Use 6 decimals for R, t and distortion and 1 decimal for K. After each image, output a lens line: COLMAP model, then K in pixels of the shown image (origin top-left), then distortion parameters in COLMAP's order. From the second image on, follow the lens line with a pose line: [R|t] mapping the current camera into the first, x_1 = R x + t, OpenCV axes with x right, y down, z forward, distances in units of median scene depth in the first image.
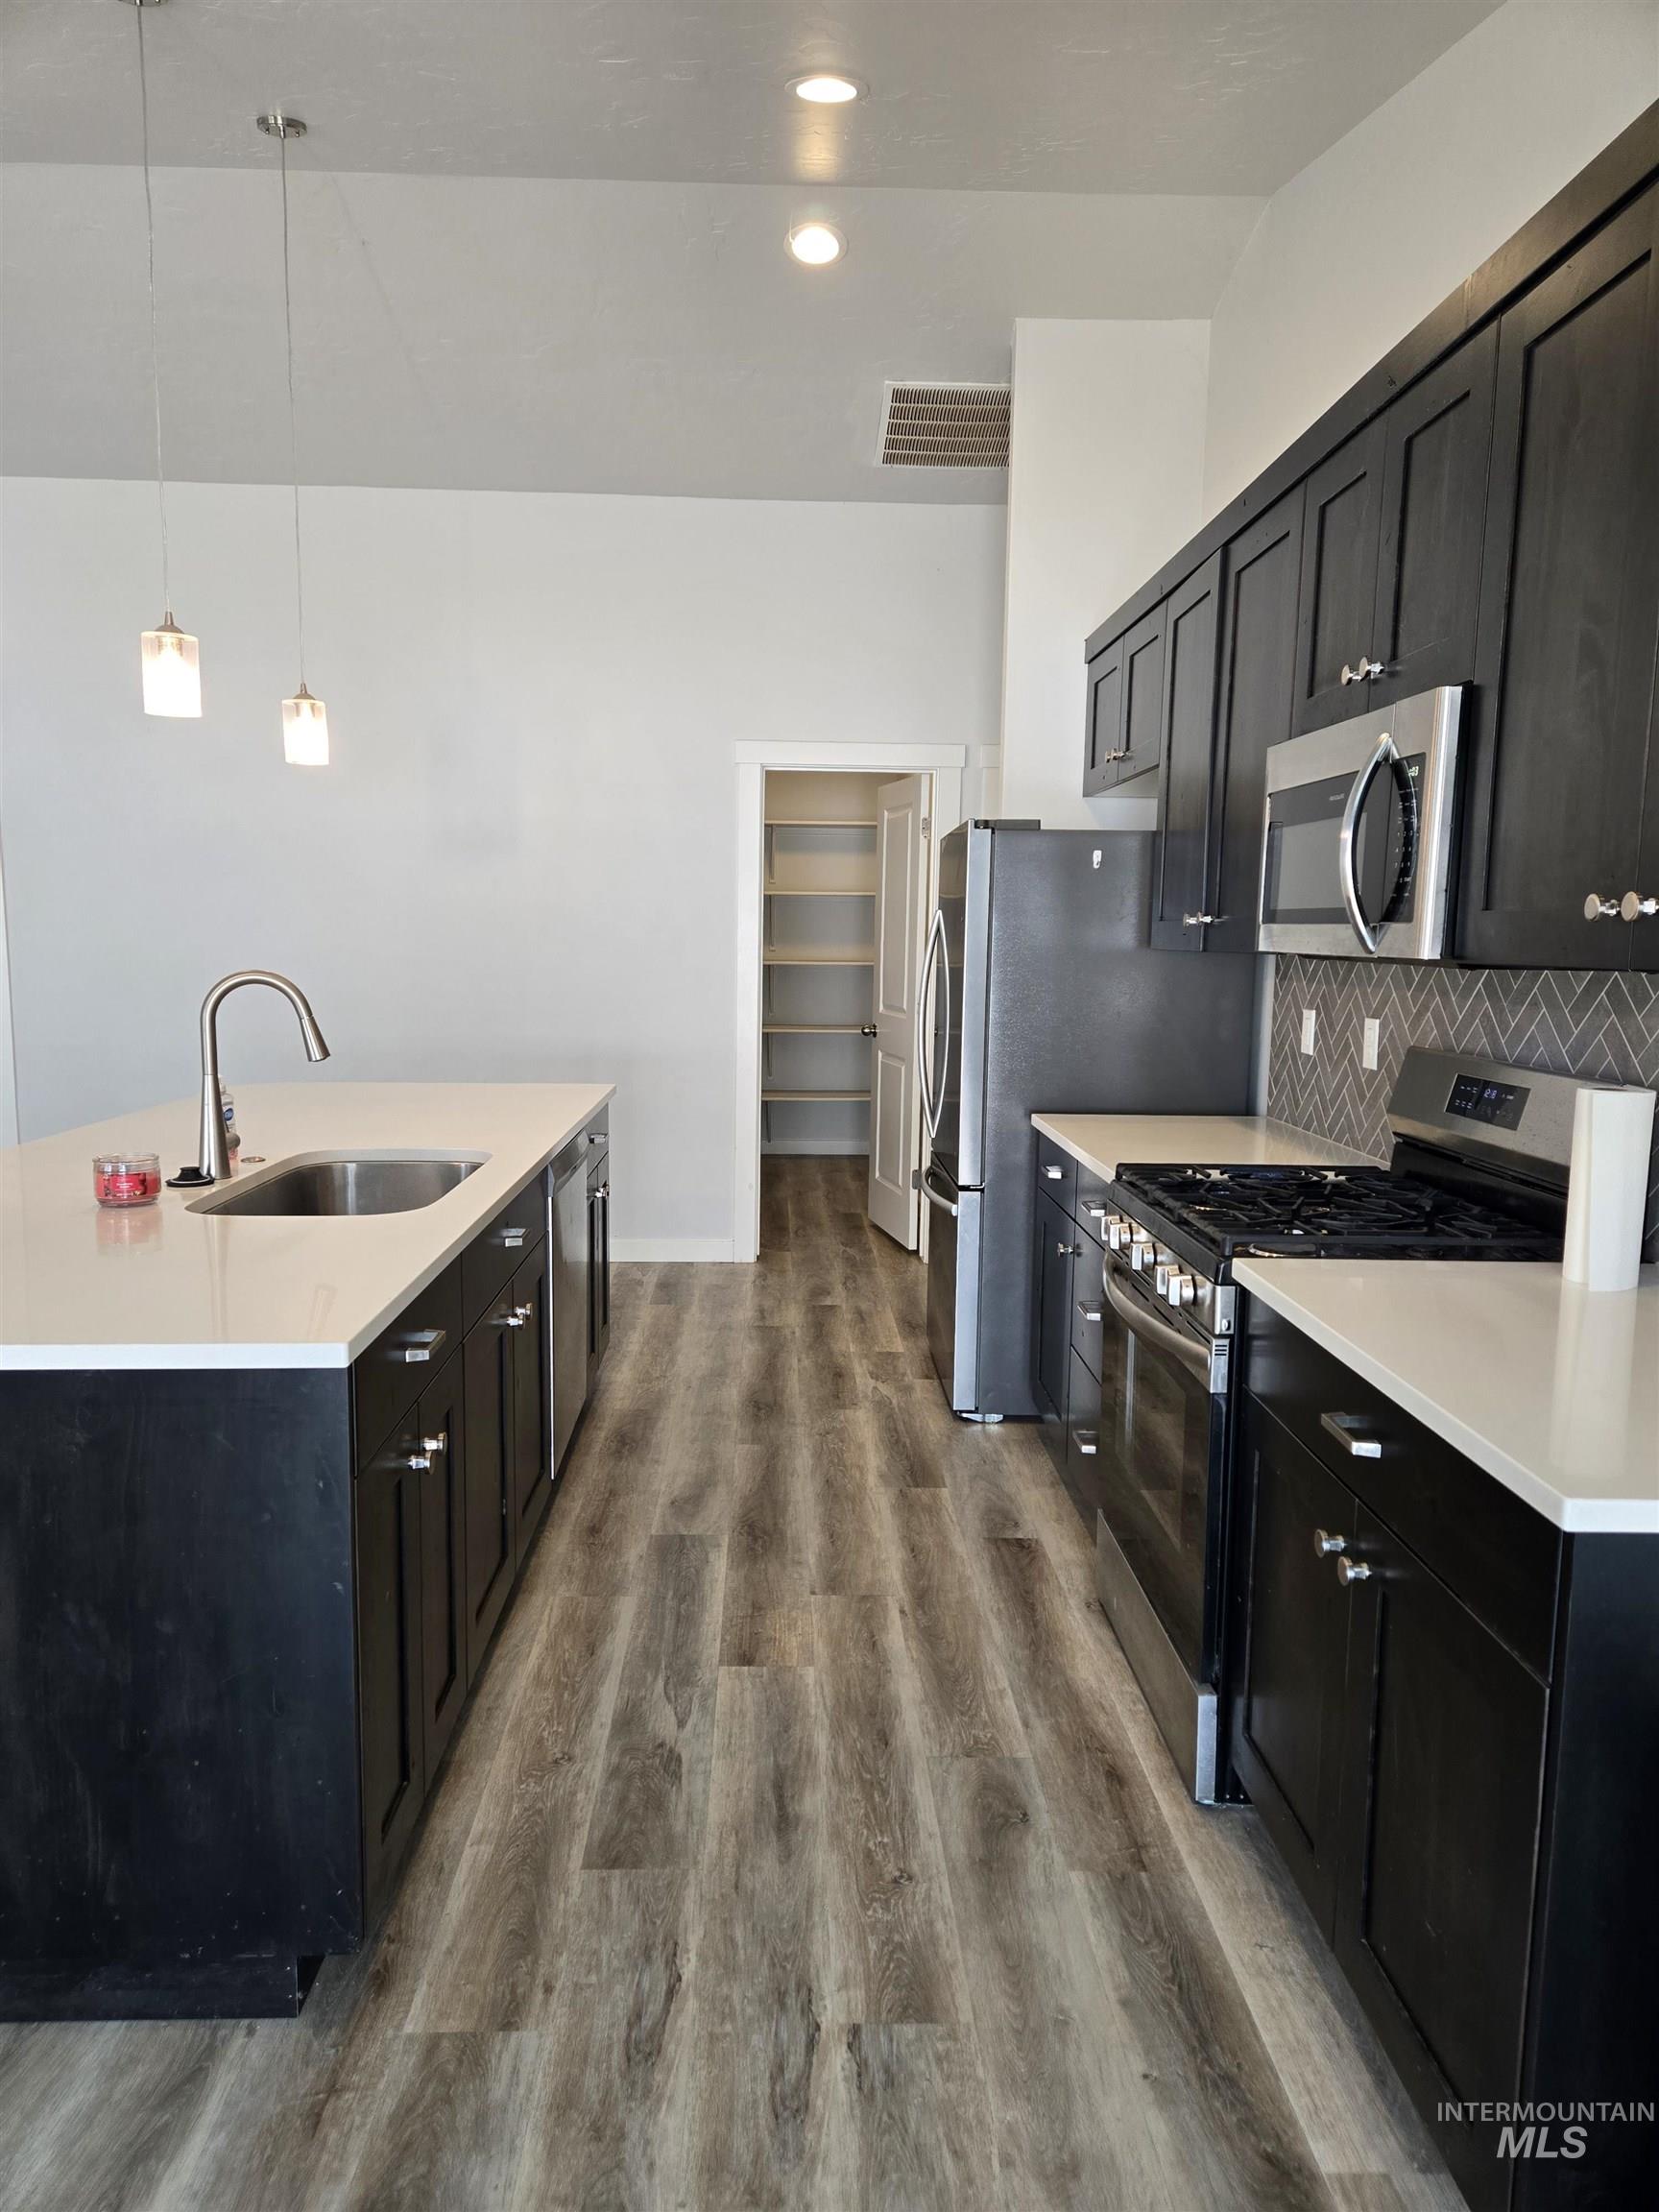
lens RADIAL K [[1473.1, 0, 816.2], [0, 1473.1, 1104.8], [0, 0, 1]] dist [0.072237, -0.059469]
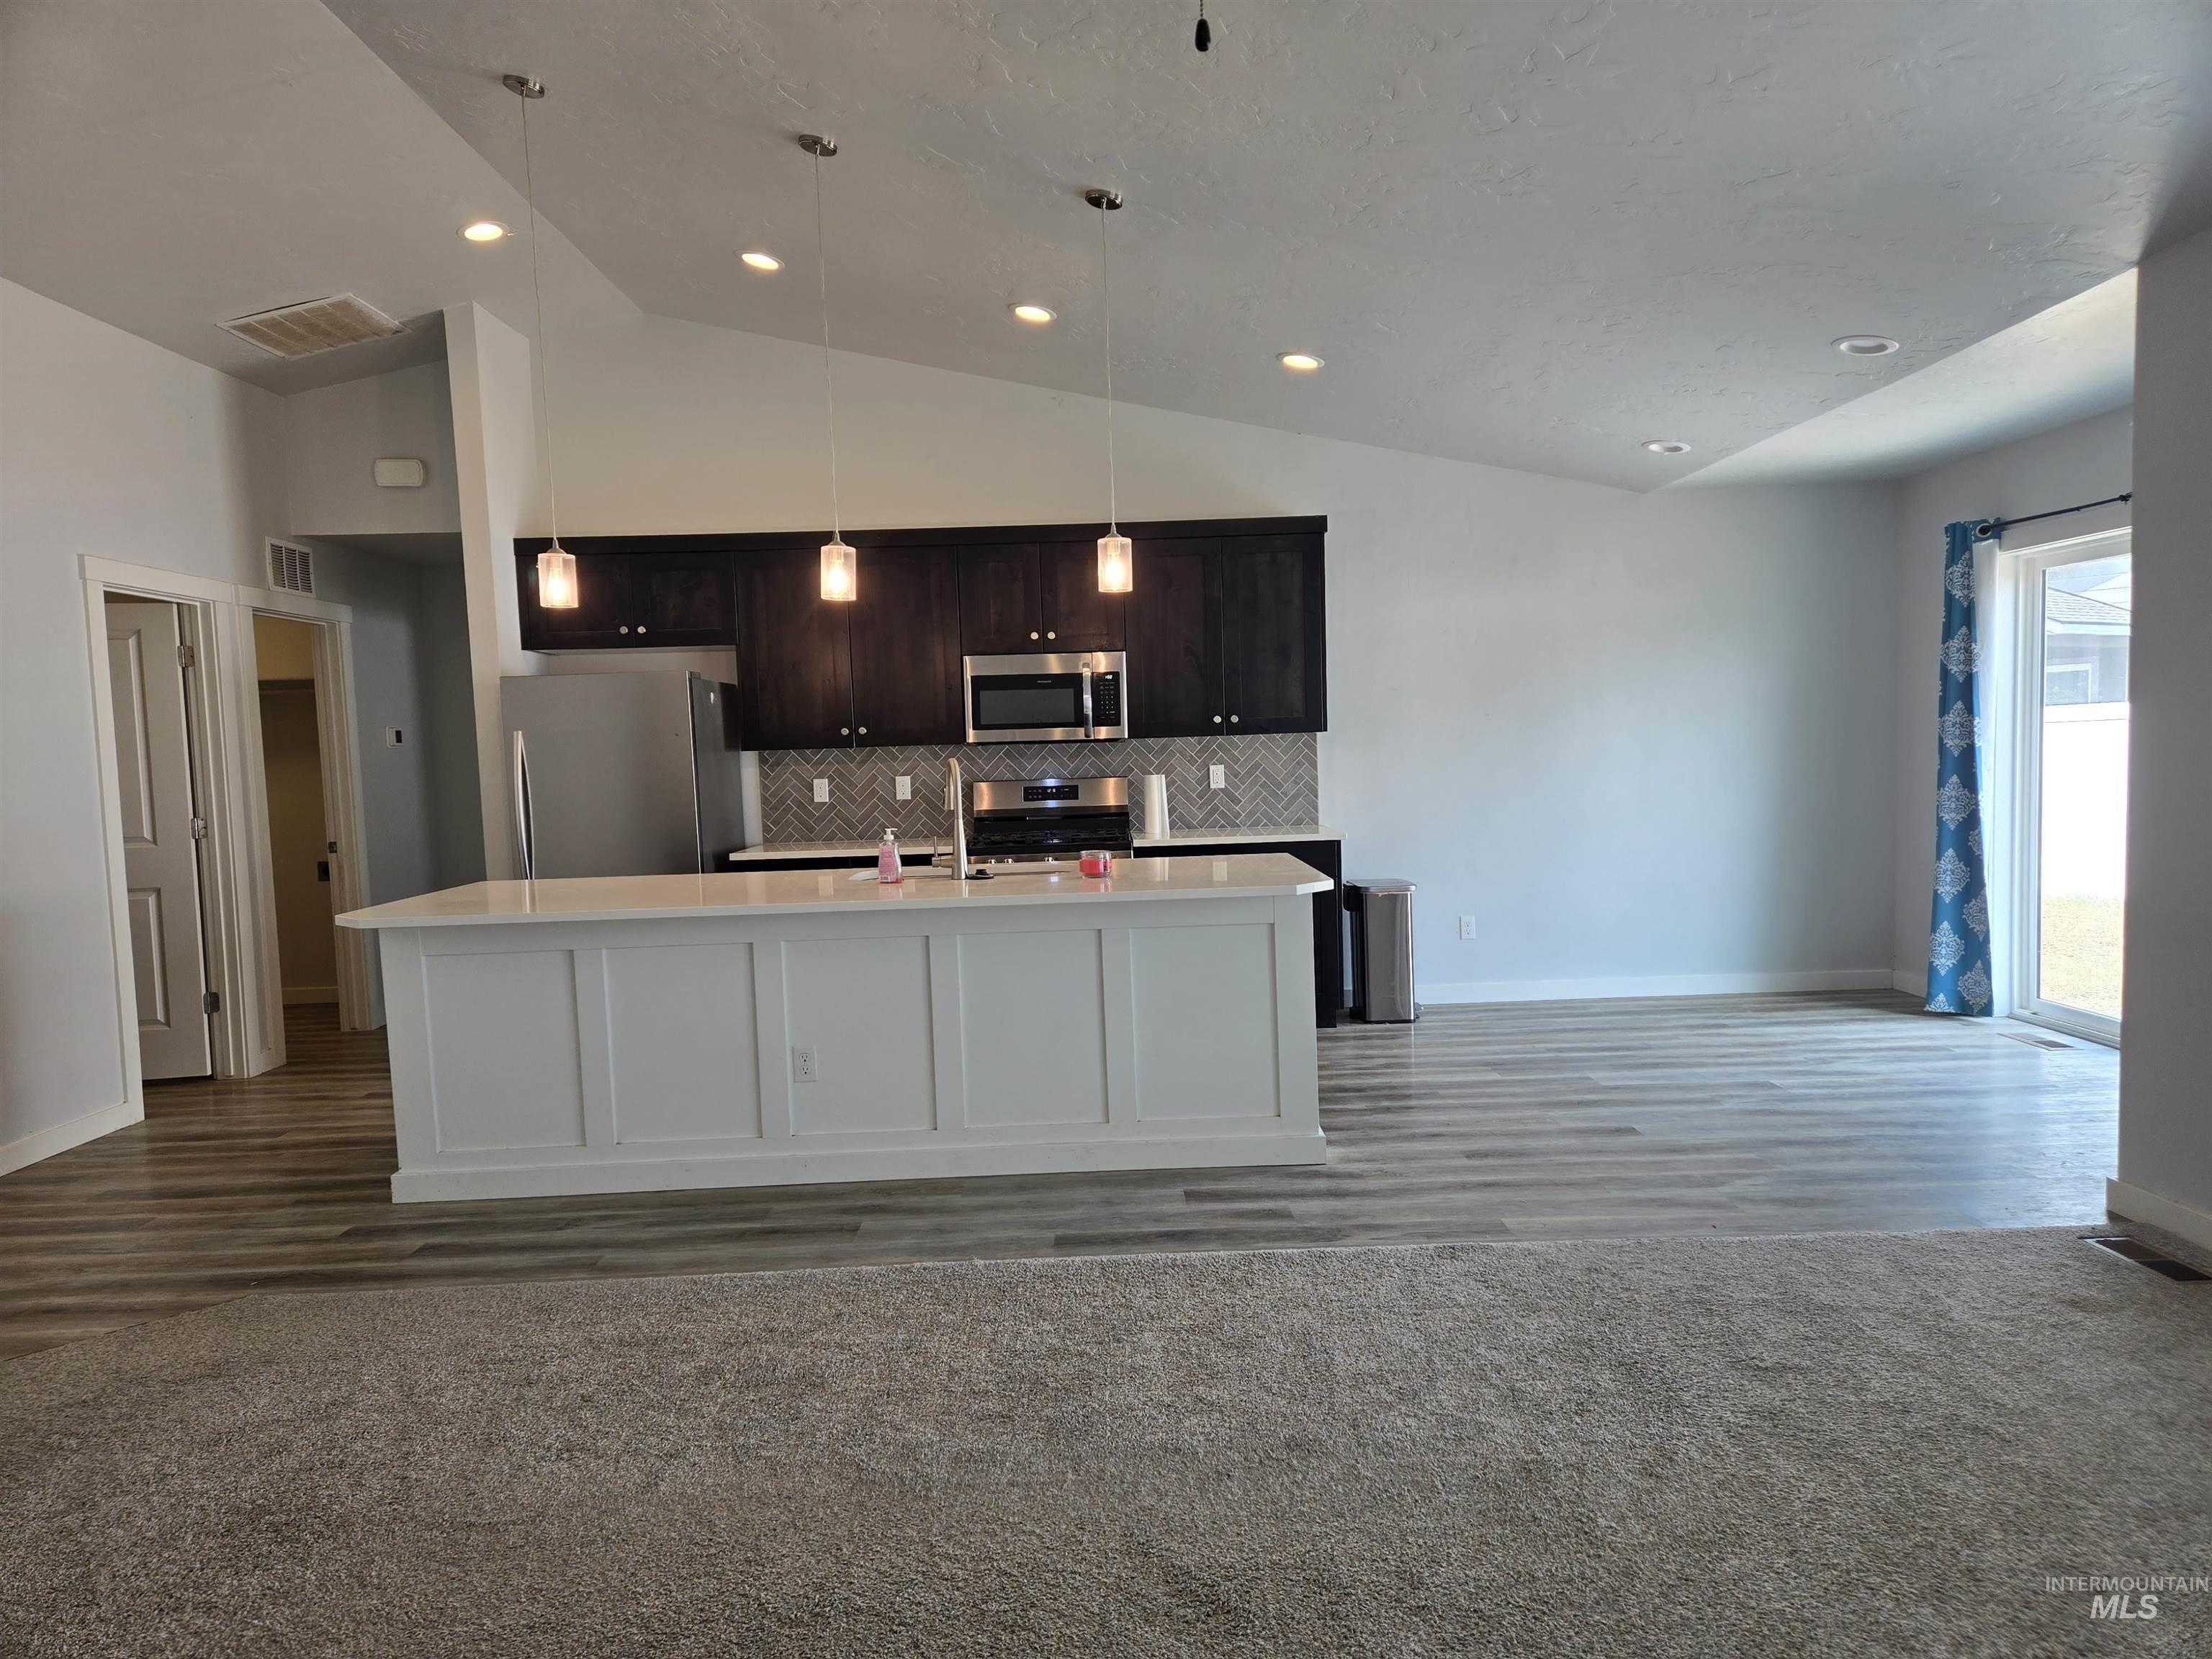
lens RADIAL K [[1473.1, 0, 1106.2], [0, 1473.1, 845.3], [0, 0, 1]] dist [0.072237, -0.059469]
pose [[0.019673, -0.078201, 0.996743, -2.132527], [0.150058, 0.985875, 0.074386, -0.089105], [-0.988481, 0.148106, 0.031130, 0.783917]]
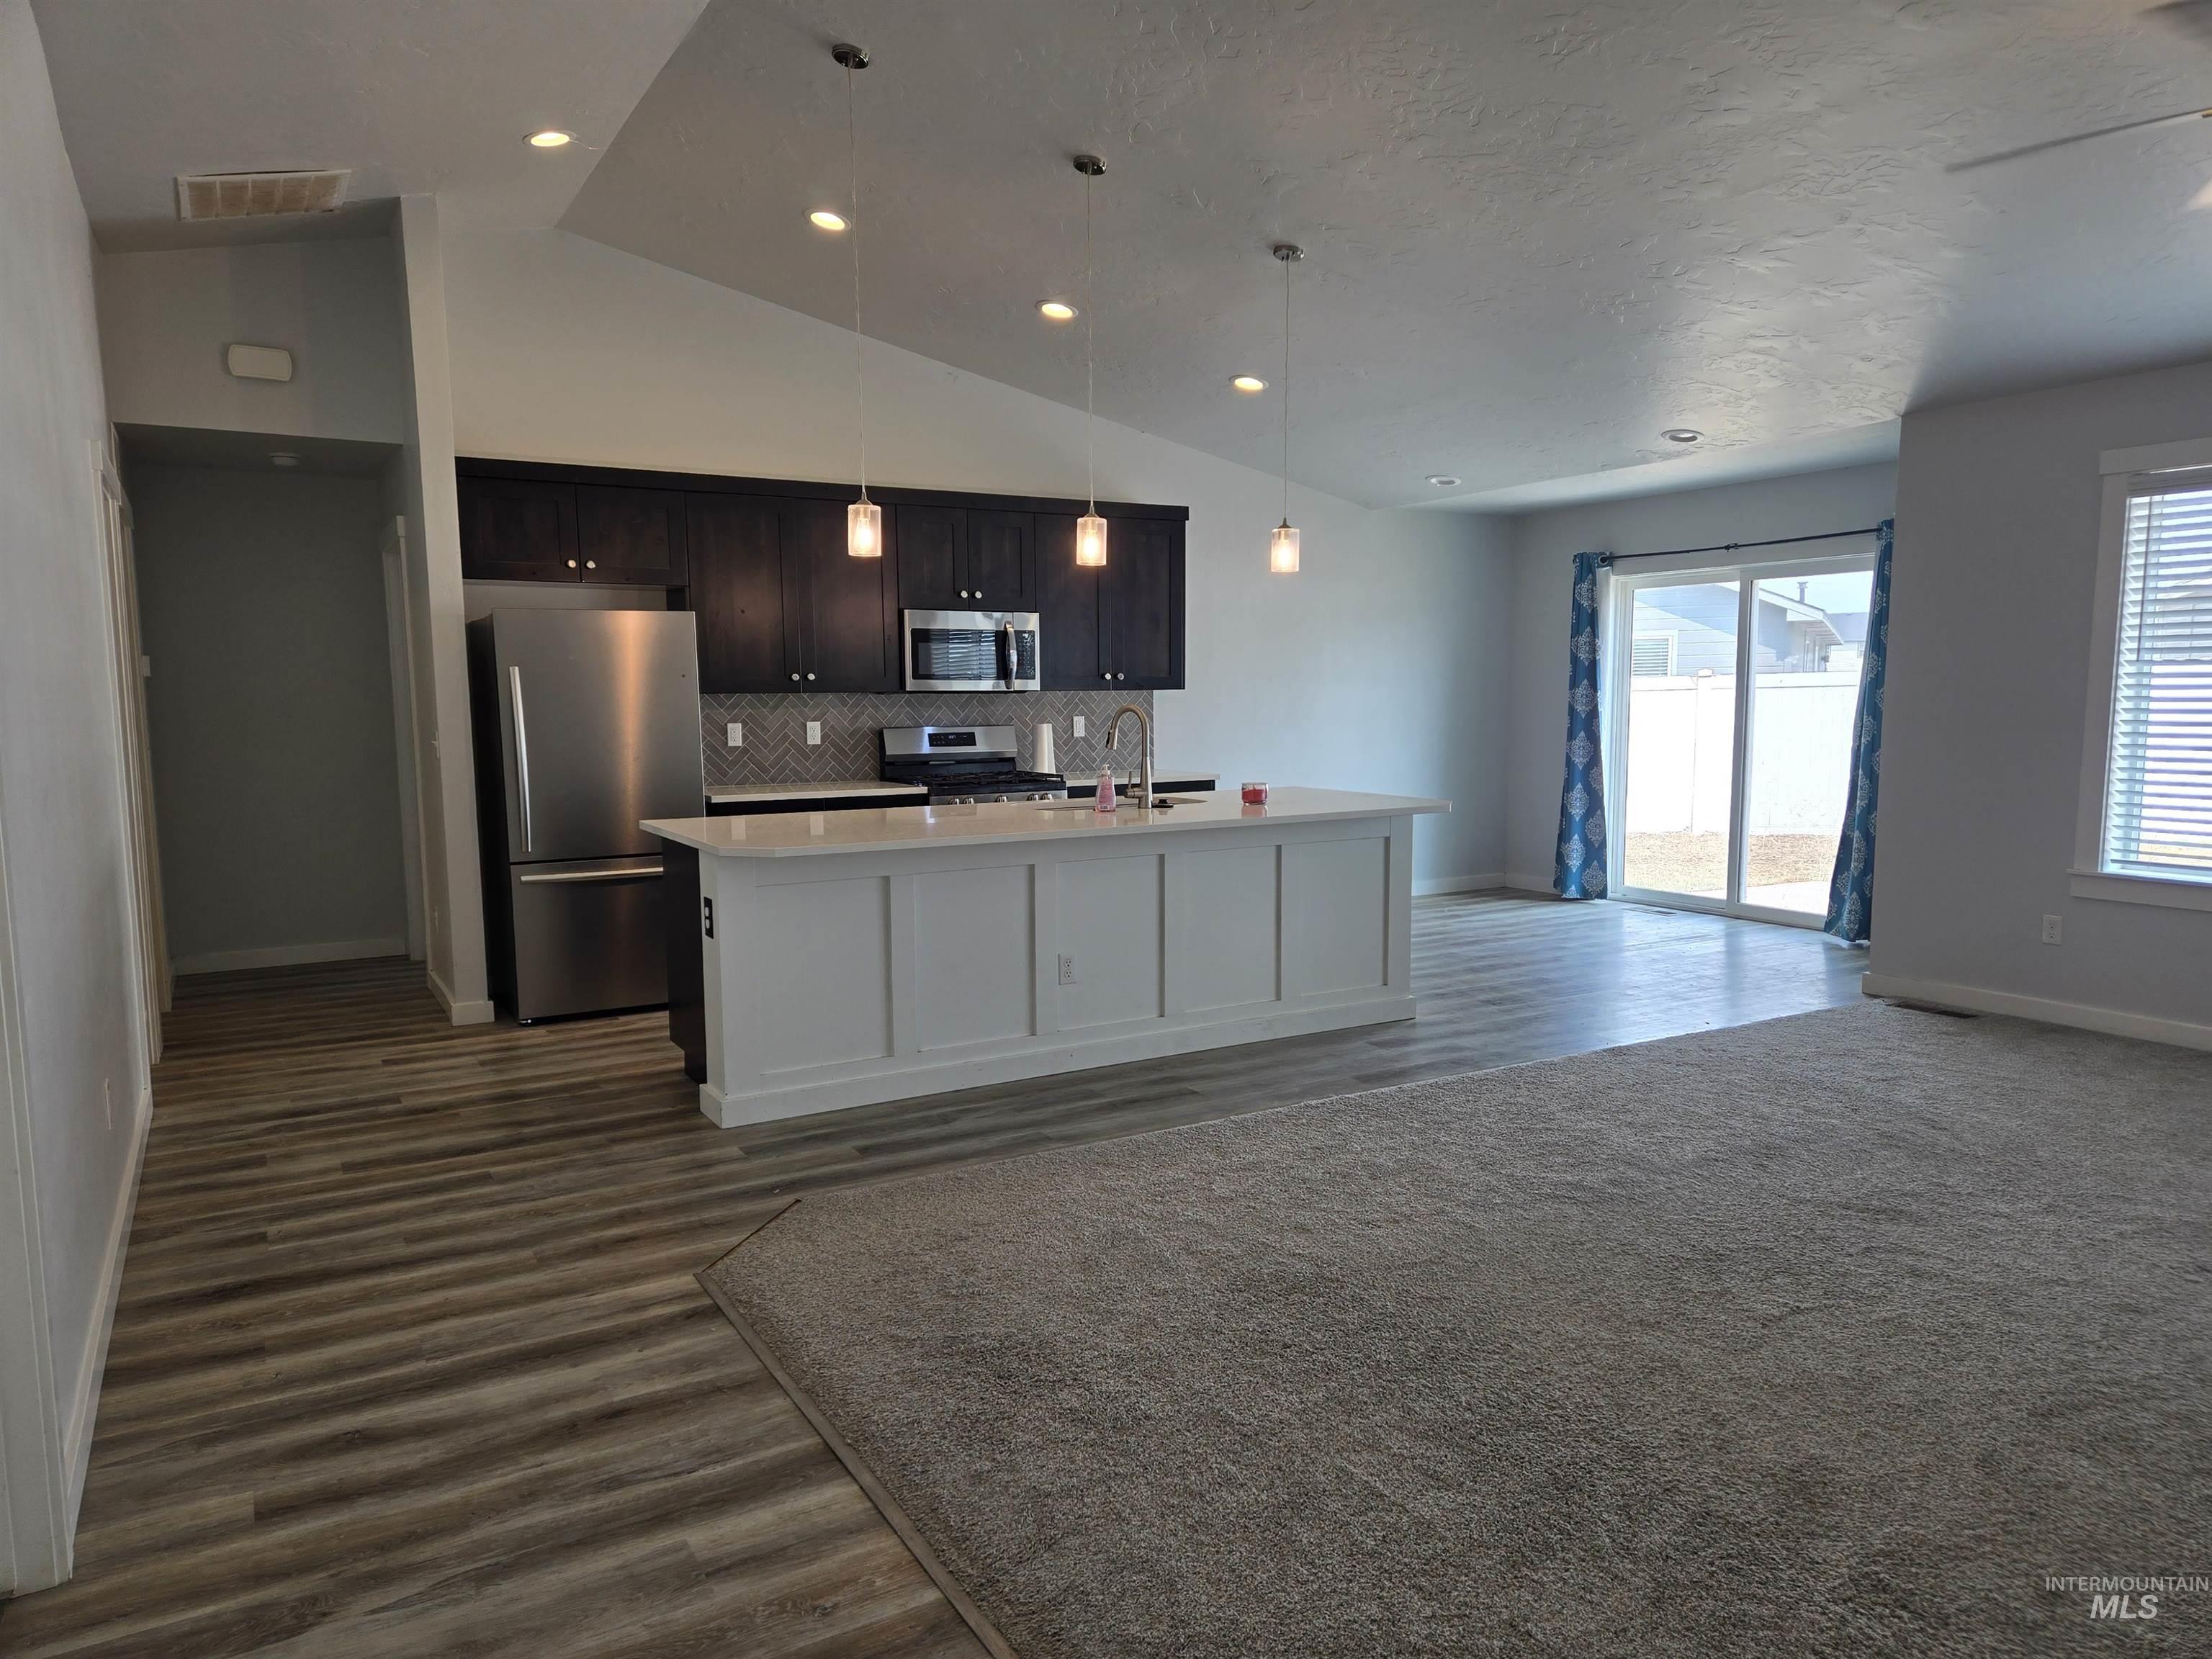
lens RADIAL K [[1473.1, 0, 1103.8], [0, 1473.1, 846.4], [0, 0, 1]] dist [0.072237, -0.059469]
pose [[-0.472986, -0.097935, 0.875610, -2.174056], [0.108152, 0.979834, 0.168013, -0.241913], [-0.874407, 0.174166, -0.452856, 1.993178]]
